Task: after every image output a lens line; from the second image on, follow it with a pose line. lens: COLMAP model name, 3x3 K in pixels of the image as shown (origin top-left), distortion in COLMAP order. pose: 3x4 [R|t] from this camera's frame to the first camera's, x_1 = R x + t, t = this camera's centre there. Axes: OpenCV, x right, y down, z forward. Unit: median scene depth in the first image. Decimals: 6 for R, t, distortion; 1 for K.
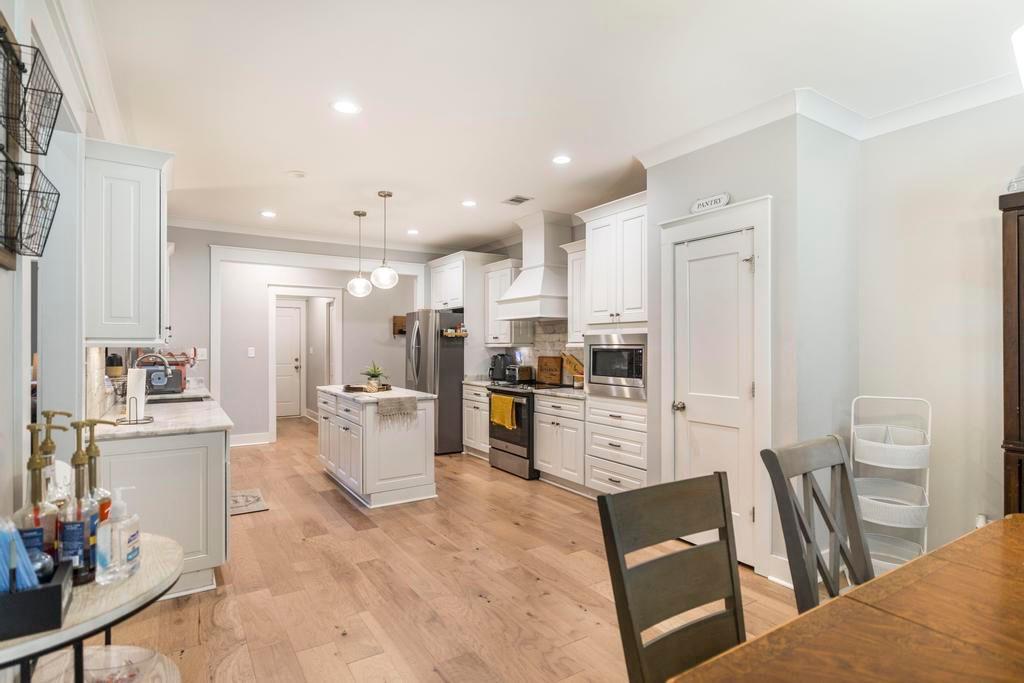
lens RADIAL K [[525.7, 0, 519.0], [0, 525.7, 343.1], [0, 0, 1]] dist [0.000691, -0.001822]
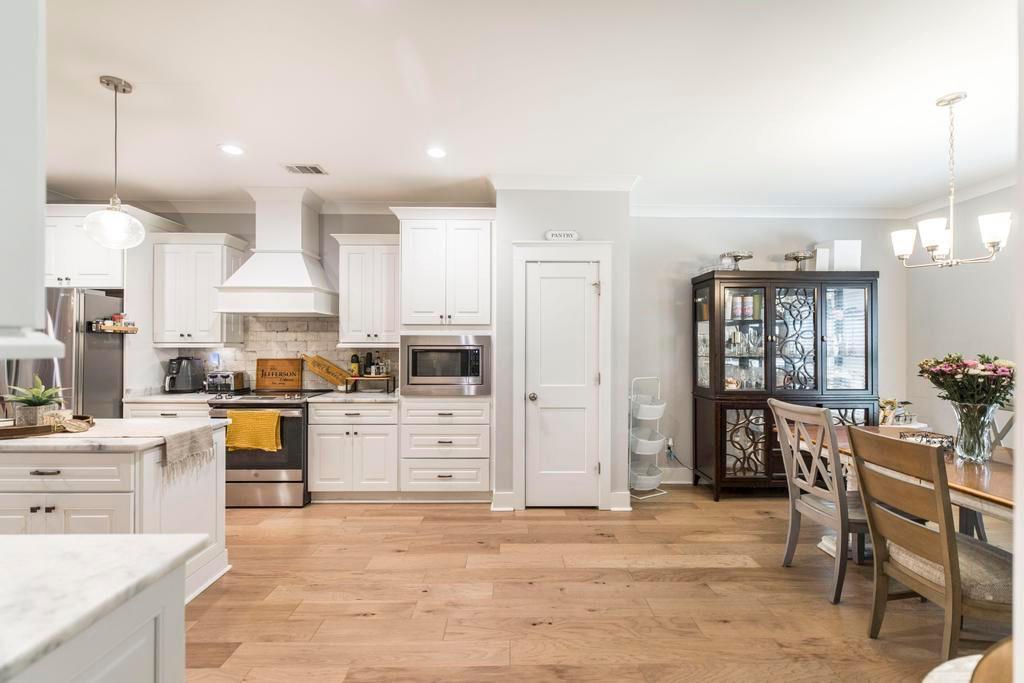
lens RADIAL K [[445.6, 0, 516.4], [0, 445.6, 344.0], [0, 0, 1]] dist [-0.002661, 0.000825]
pose [[0.529833, 0.003882, 0.848093, -0.423439], [-0.006028, 0.999982, -0.000811, -0.000159], [-0.848080, -0.004683, 0.529847, 0.356468]]
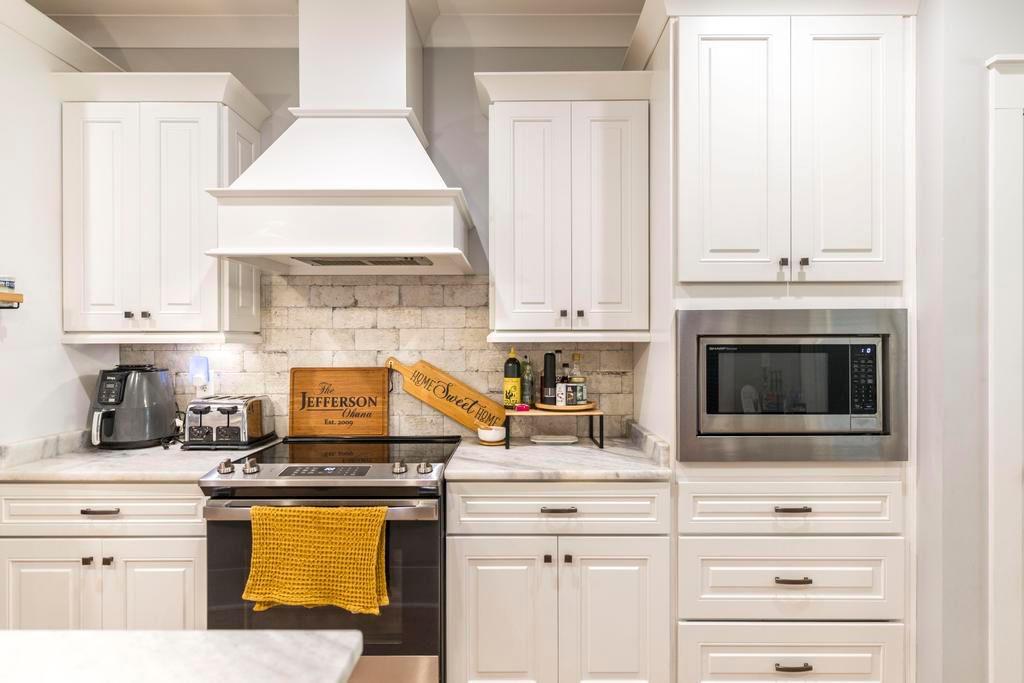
lens RADIAL K [[555.3, 0, 511.7], [0, 555.3, 344.1], [0, 0, 1]] dist [0.001145, 0.001977]
pose [[0.549195, -0.003624, 0.835686, -0.257289], [-0.001715, 0.999984, 0.005464, 0.006906], [-0.835693, -0.004434, 0.549180, 0.814304]]
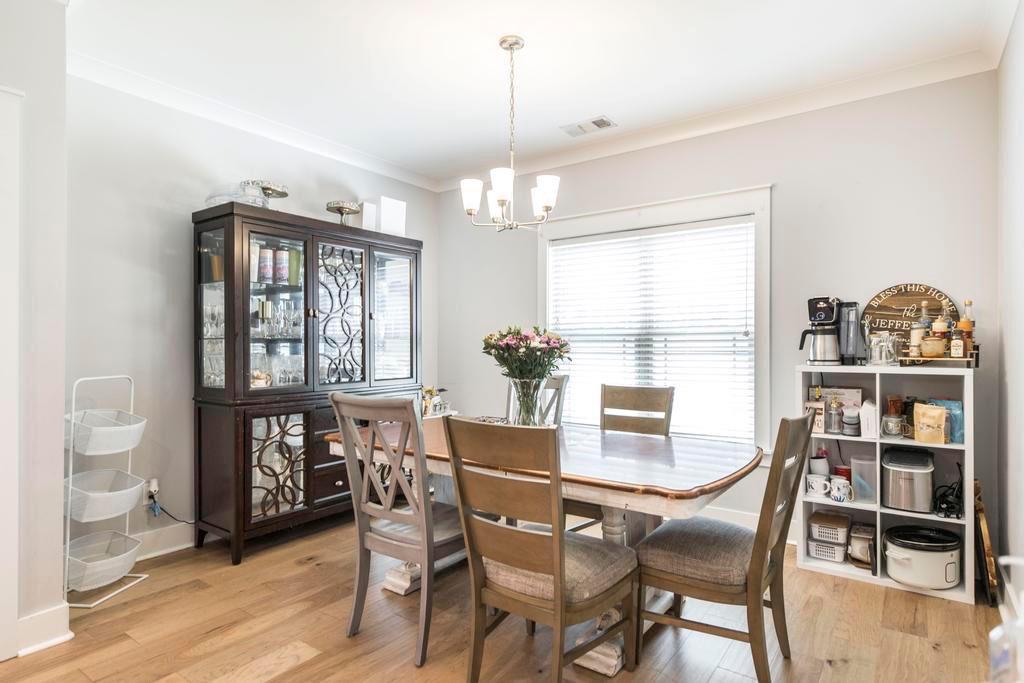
lens RADIAL K [[555.3, 0, 513.0], [0, 555.3, 342.4], [0, 0, 1]] dist [0.001145, 0.001977]
pose [[-0.360920, 0.003430, 0.932590, -0.265047], [-0.003188, 0.999983, -0.004911, 0.026833], [-0.932591, -0.004745, -0.360903, 0.409359]]
